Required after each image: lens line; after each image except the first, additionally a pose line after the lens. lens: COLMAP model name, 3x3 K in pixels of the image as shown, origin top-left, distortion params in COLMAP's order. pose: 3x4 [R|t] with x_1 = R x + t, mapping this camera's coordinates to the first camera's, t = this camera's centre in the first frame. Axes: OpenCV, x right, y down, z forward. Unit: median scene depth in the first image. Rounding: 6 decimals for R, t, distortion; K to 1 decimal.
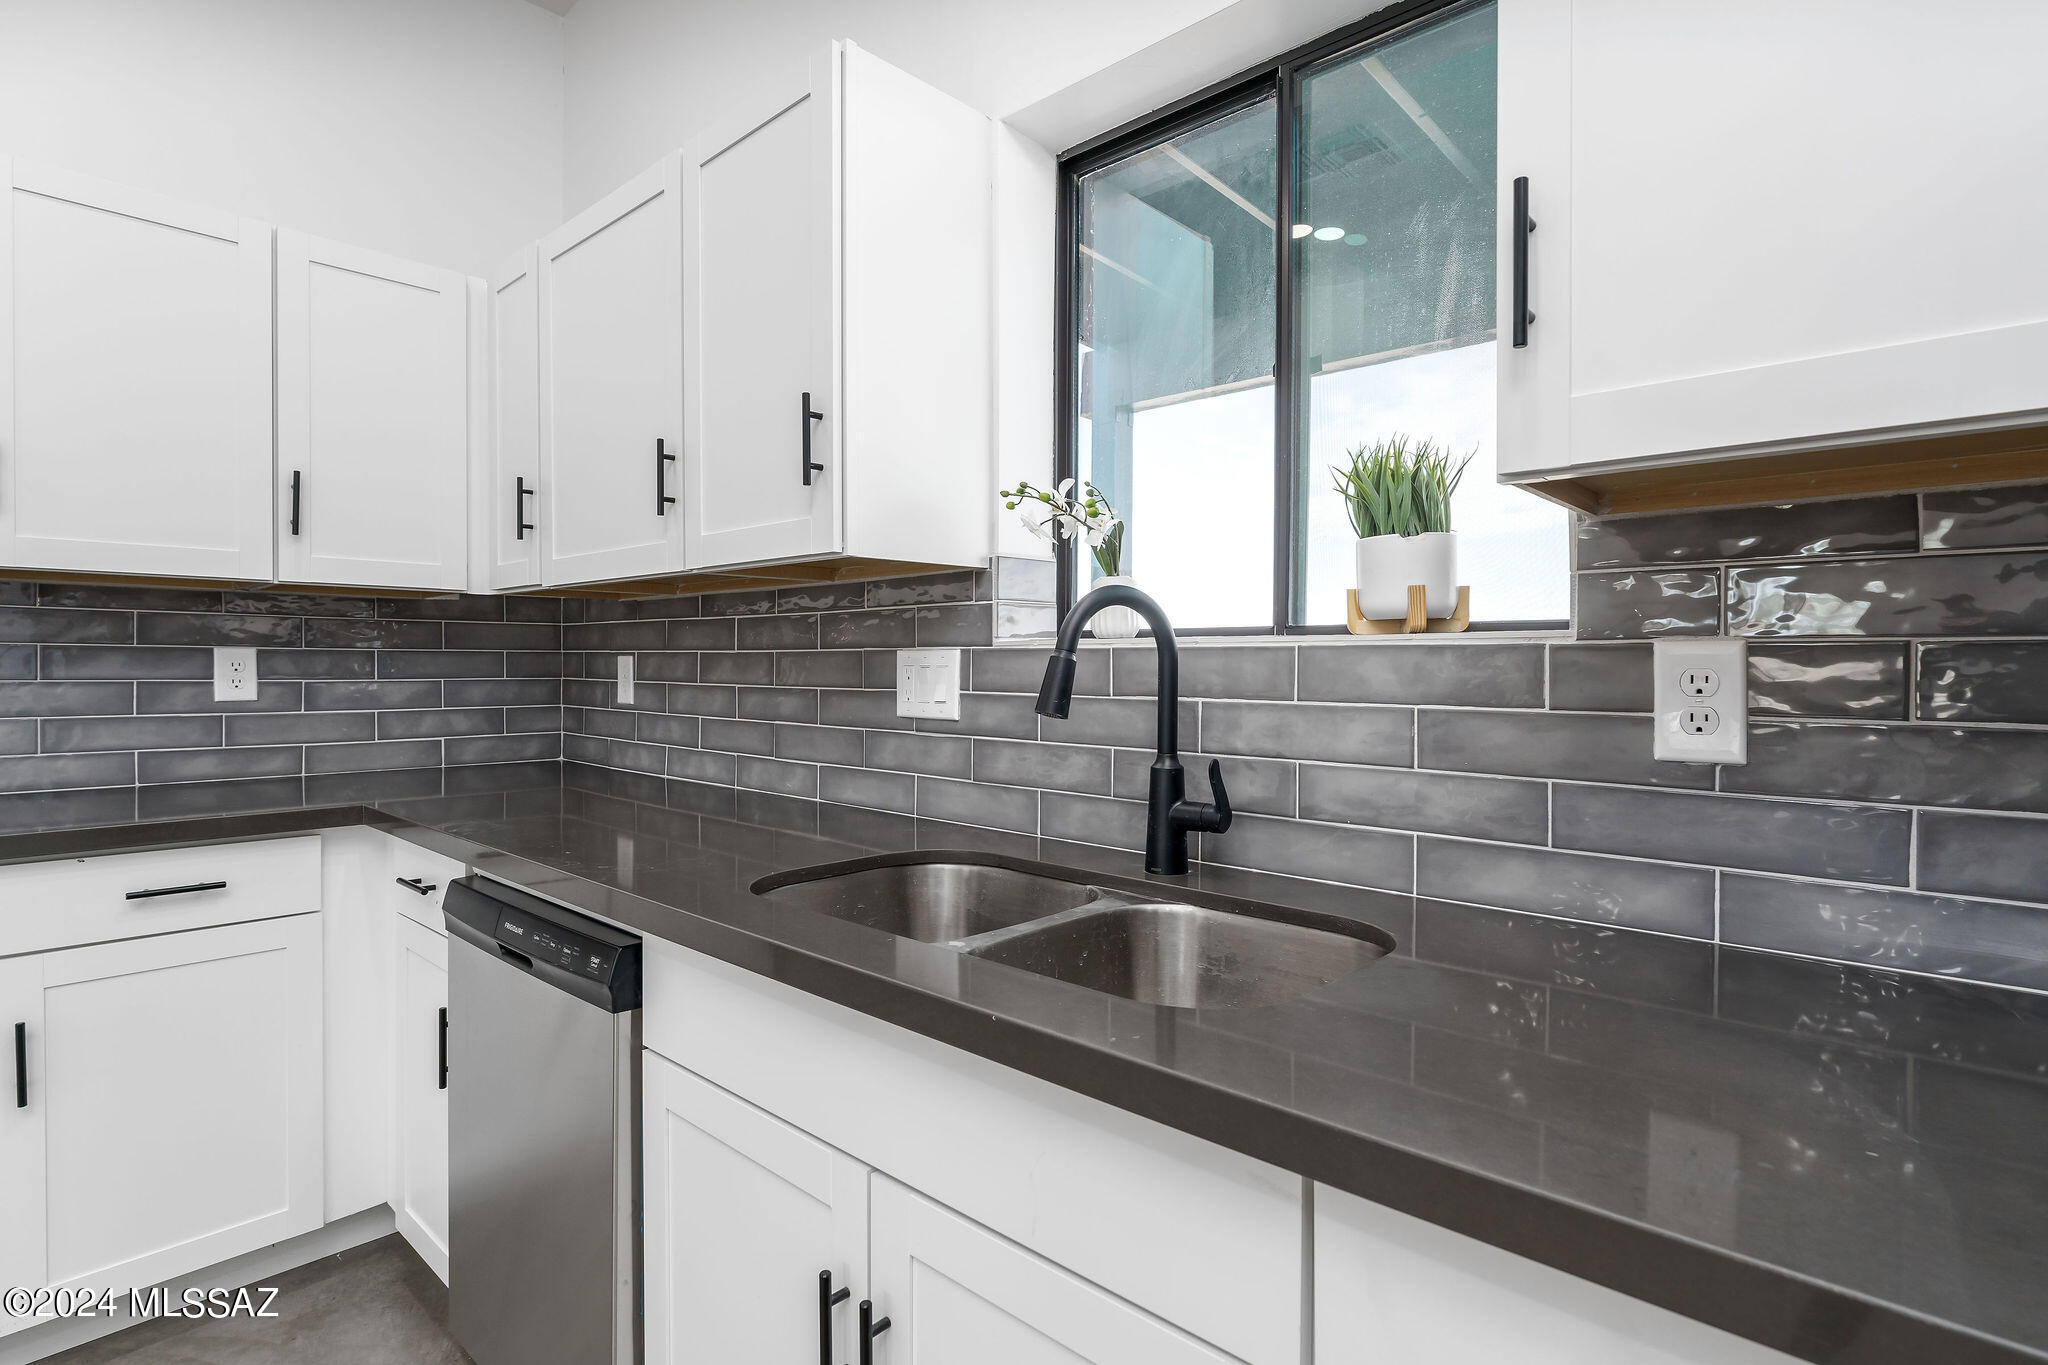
lens RADIAL K [[1047.7, 0, 1030.5], [0, 1047.7, 675.6], [0, 0, 1]] dist [0.000118, -0.000422]
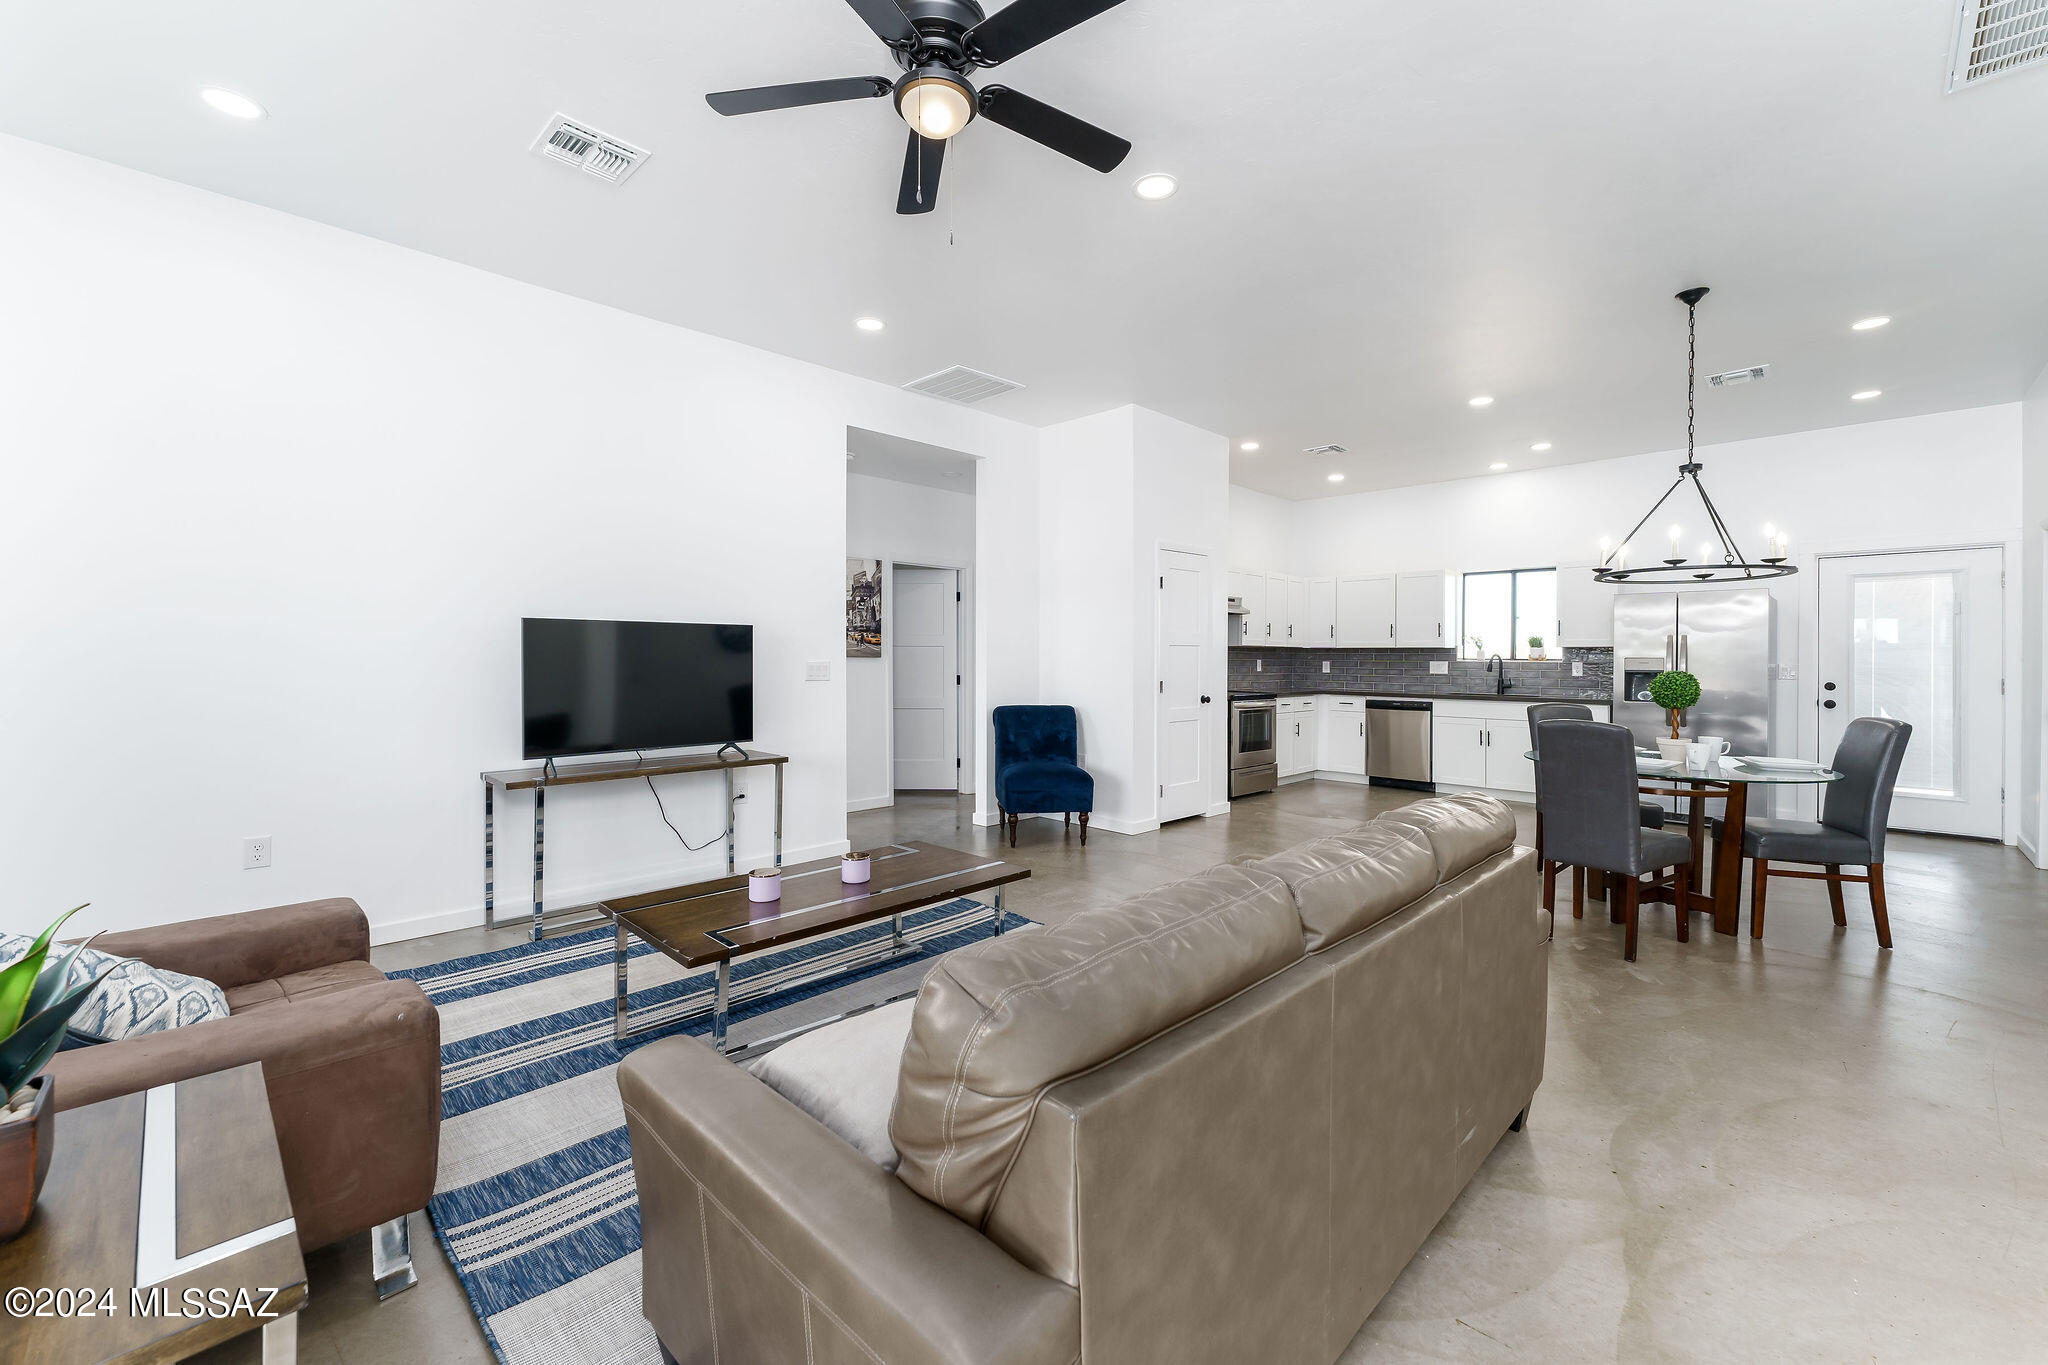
lens RADIAL K [[822.0, 0, 1027.4], [0, 822.0, 666.4], [0, 0, 1]] dist [0.000927, -0.000065]
pose [[0.998423, 0.003051, -0.056050, -2.145822], [-0.002914, 0.999993, 0.002518, -0.003628], [0.056057, -0.002351, 0.998425, -3.681126]]
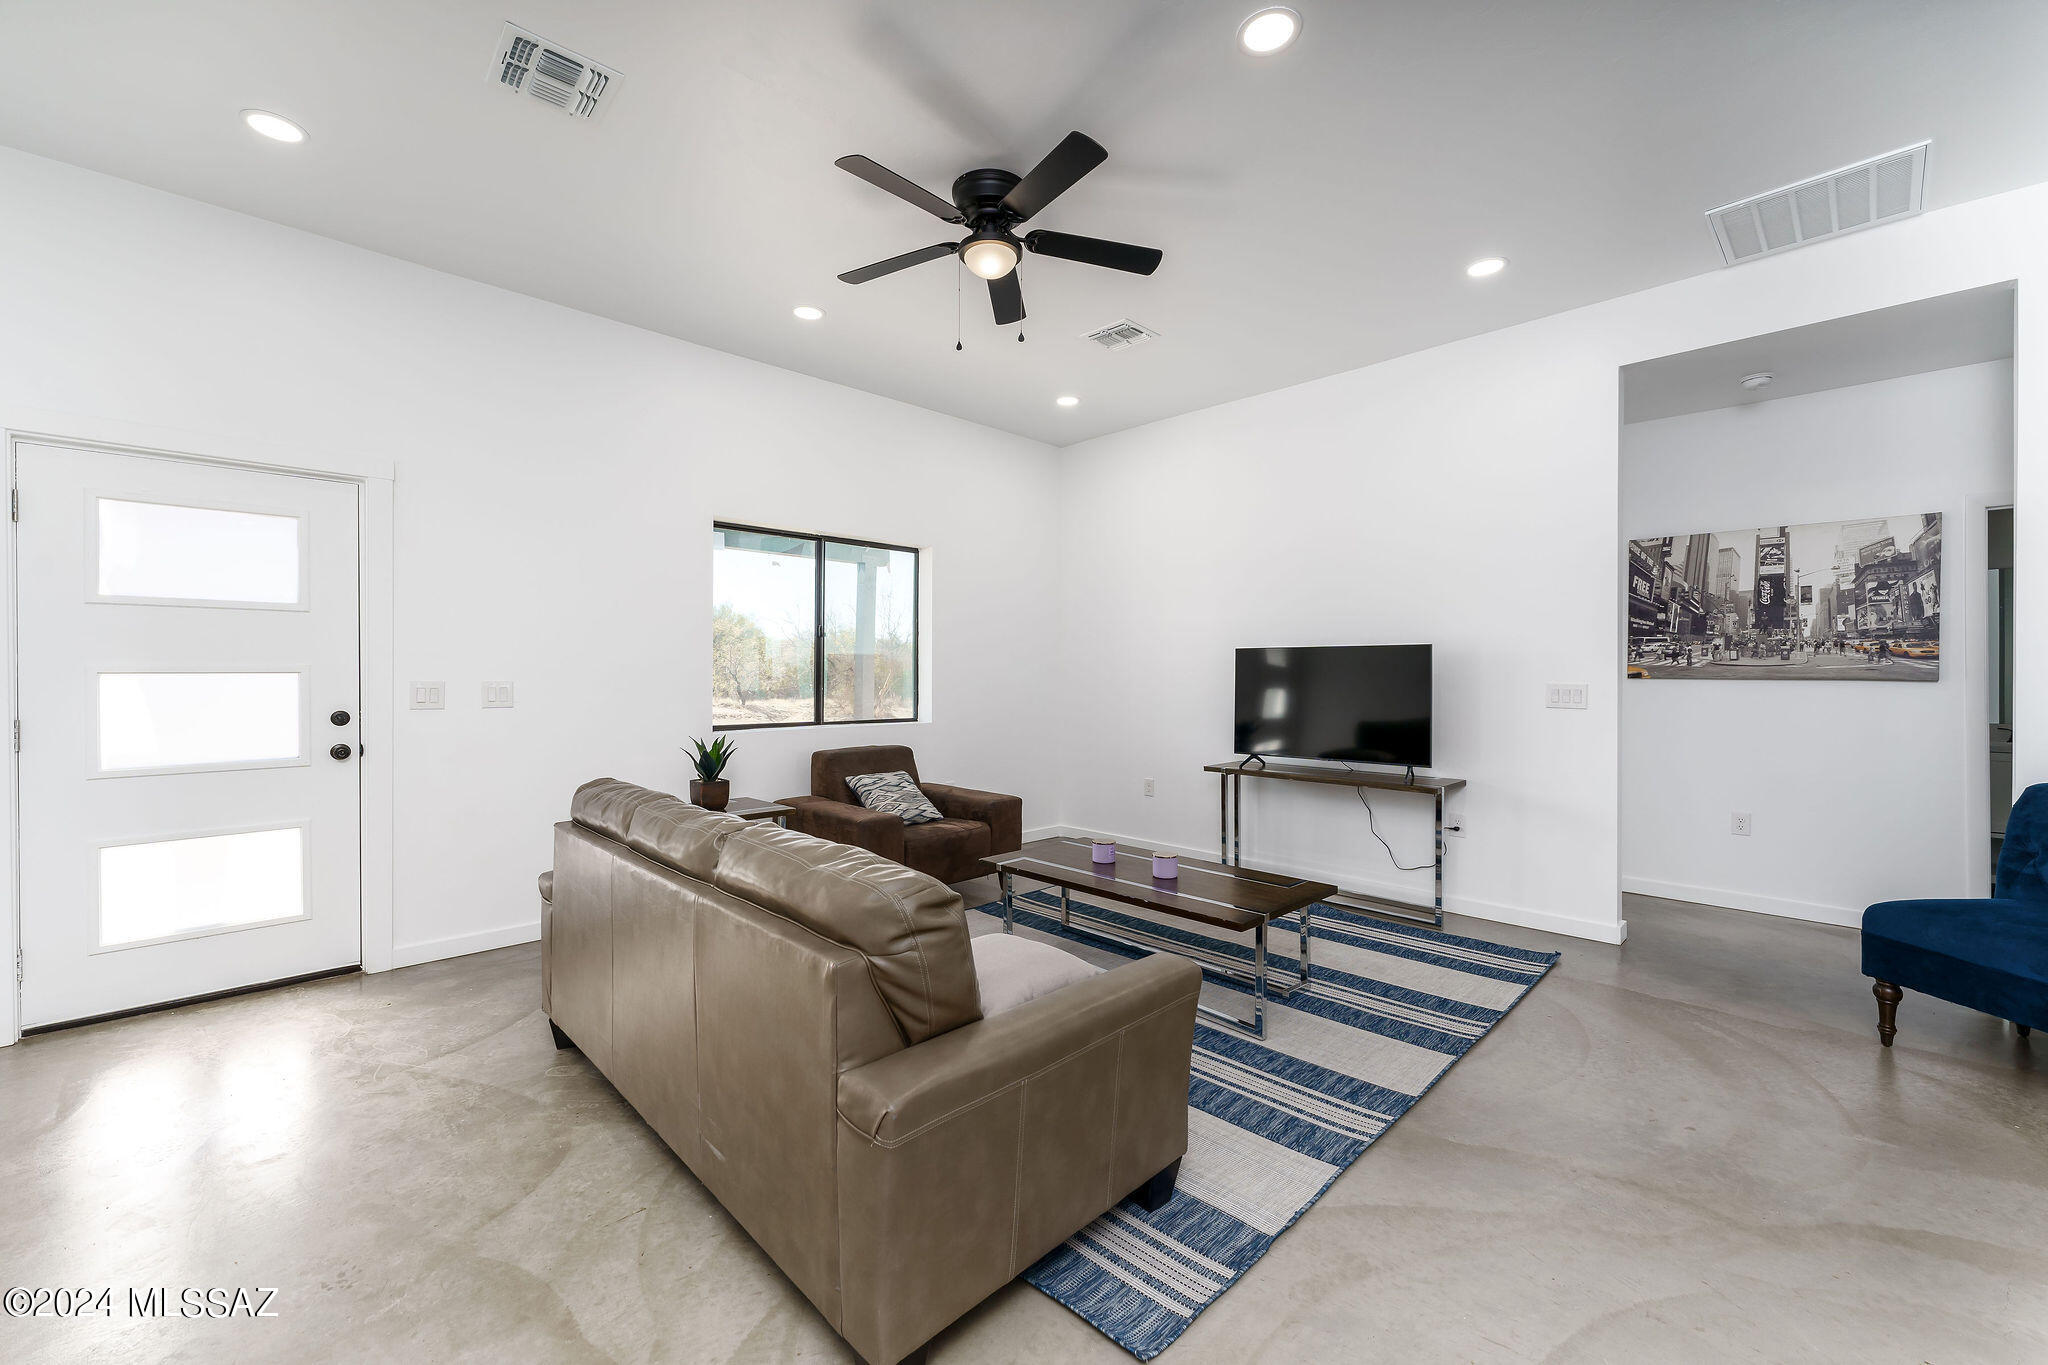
lens RADIAL K [[818.0, 0, 1024.0], [0, 818.0, 682.5], [0, 0, 1]] dist [-0.000807, -0.000219]
pose [[-0.067570, 0.008462, -0.997679, -0.699459], [-0.012951, 0.999872, 0.009358, -0.017345], [0.997630, 0.013554, -0.067452, -2.219710]]
